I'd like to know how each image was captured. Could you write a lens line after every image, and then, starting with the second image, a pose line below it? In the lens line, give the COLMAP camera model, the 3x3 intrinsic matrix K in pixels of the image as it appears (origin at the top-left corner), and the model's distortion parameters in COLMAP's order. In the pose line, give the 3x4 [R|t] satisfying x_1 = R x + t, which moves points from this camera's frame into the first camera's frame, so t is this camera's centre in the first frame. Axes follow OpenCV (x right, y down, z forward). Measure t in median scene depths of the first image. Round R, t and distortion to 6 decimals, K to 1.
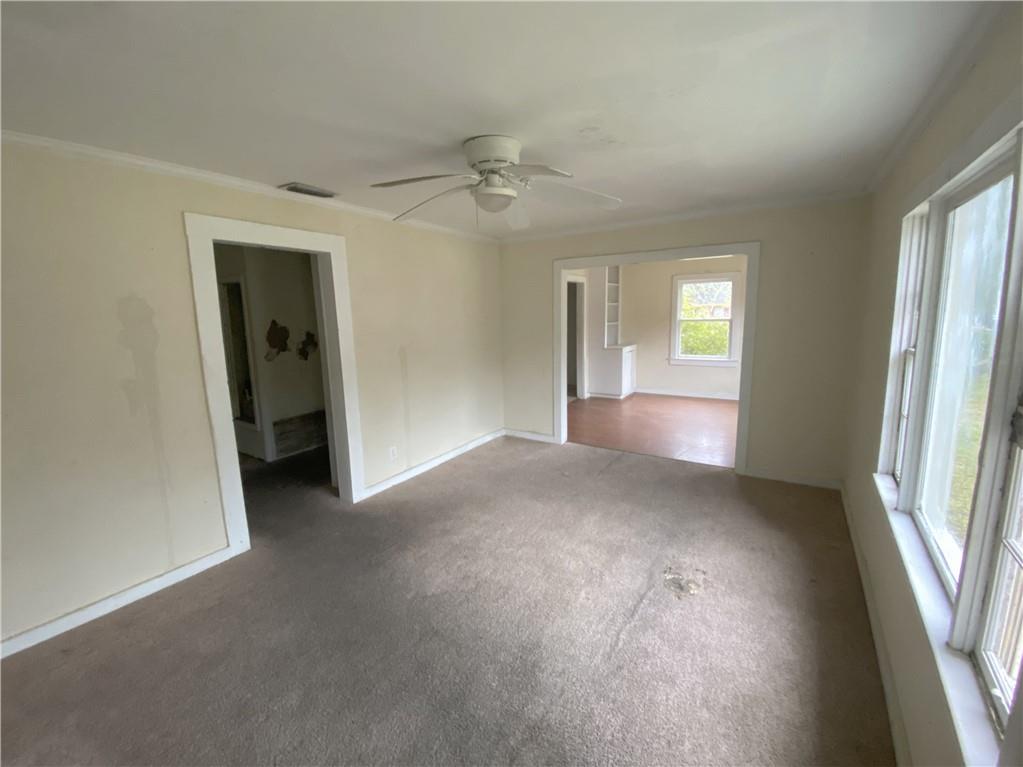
lens RADIAL K [[454.3, 0, 511.5], [0, 454.3, 383.5], [0, 0, 1]] dist [0.030243, -0.000299]
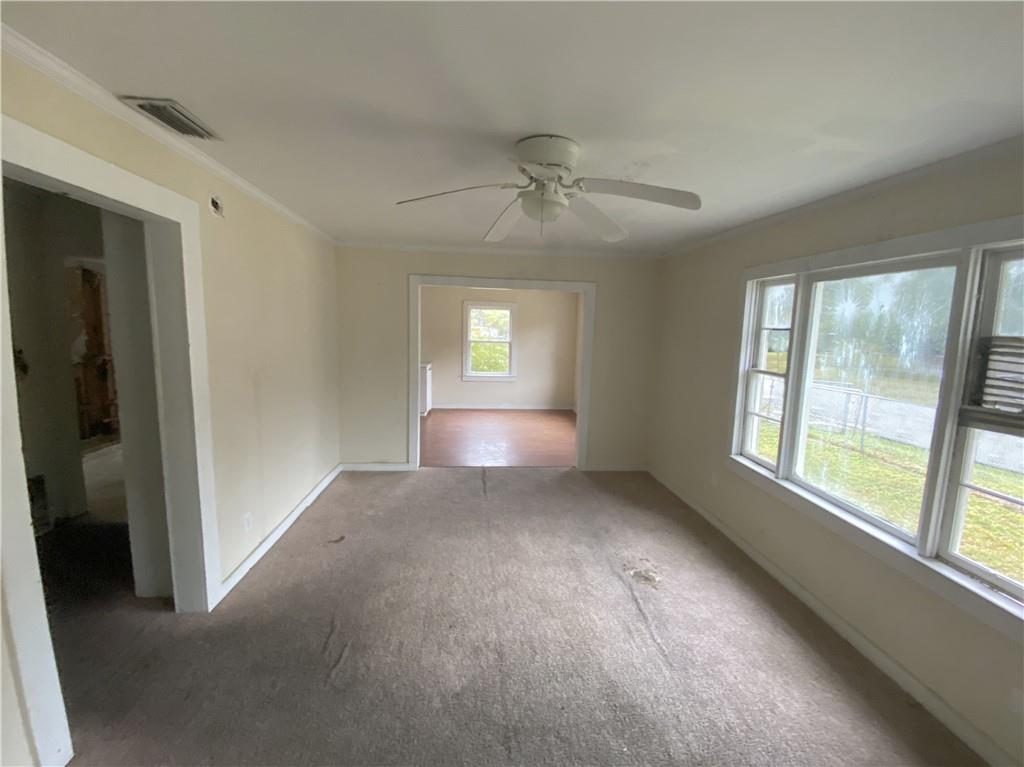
lens RADIAL K [[430.1, 0, 512.0], [0, 430.1, 383.5], [0, 0, 1]] dist [0.035694, -0.024759]
pose [[0.783415, -0.033979, 0.620569, -0.412900], [0.053750, 0.998467, -0.013184, -0.034053], [-0.619170, 0.043684, 0.784041, 0.255721]]
